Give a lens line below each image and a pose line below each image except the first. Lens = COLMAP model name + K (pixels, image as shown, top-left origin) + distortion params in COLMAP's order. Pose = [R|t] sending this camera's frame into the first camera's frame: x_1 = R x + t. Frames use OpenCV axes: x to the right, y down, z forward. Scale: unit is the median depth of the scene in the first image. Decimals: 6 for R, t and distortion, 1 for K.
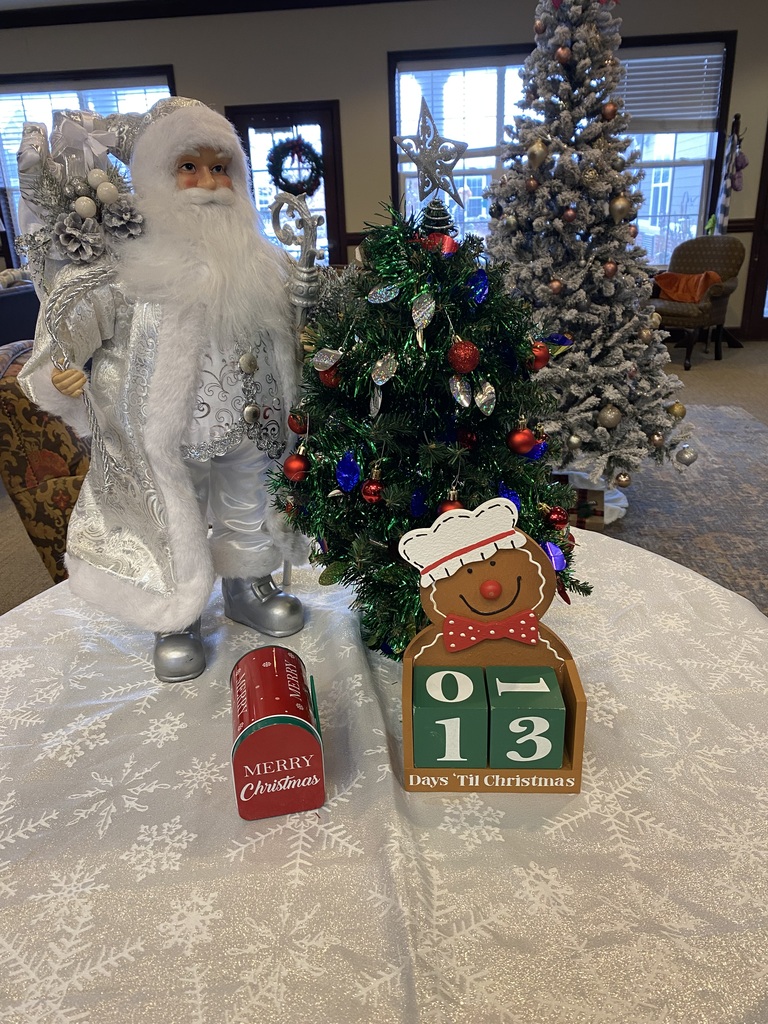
lens RADIAL K [[795.1, 0, 386.0], [0, 795.1, 515.7], [0, 0, 1]] dist [0.033715, -0.027672]
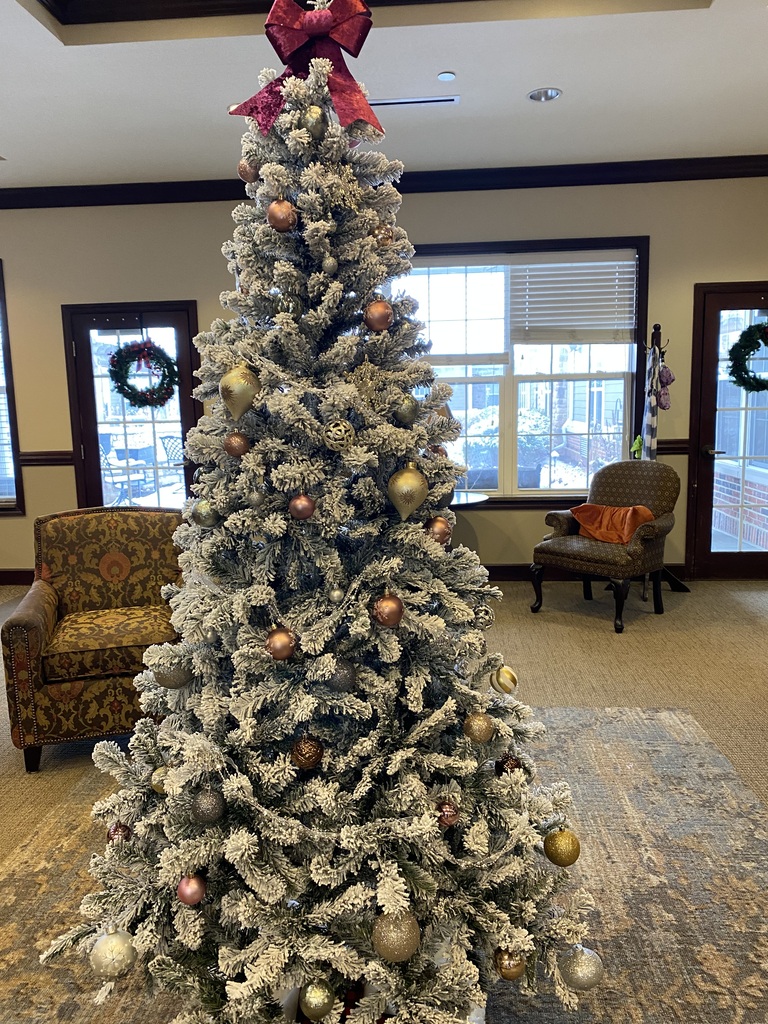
lens RADIAL K [[795.1, 0, 386.0], [0, 795.1, 515.7], [0, 0, 1]] dist [0.033715, -0.027672]
pose [[0.999122, 0.005313, 0.041556, 0.117616], [0.004014, 0.975227, -0.221171, -0.117425], [-0.041702, 0.221144, 0.974349, 0.233762]]
